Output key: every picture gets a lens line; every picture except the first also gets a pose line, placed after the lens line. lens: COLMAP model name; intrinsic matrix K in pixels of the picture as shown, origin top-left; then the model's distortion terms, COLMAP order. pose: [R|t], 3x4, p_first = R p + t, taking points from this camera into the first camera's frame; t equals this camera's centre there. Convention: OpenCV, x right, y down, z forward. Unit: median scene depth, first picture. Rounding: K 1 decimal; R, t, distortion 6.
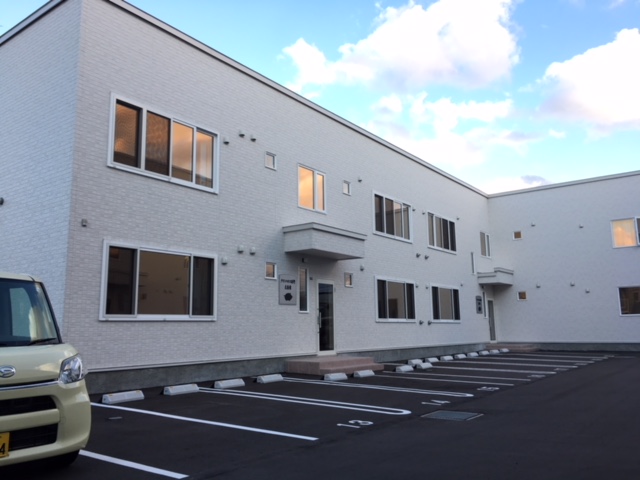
lens RADIAL K [[529.8, 0, 318.5], [0, 529.8, 238.1], [0, 0, 1]] dist [0.124174, -0.001668]
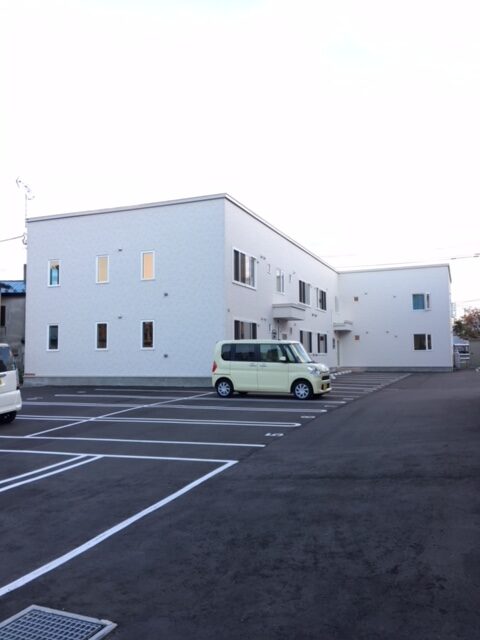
lens RADIAL K [[529.8, 0, 240.7], [0, 529.8, 318.5], [0, 0, 1]] dist [0.124174, -0.001668]
pose [[0.968903, 0.037720, 0.244549, -0.441837], [-0.061787, 0.993886, 0.091501, -0.094476], [-0.239603, -0.103766, 0.965310, -0.552958]]
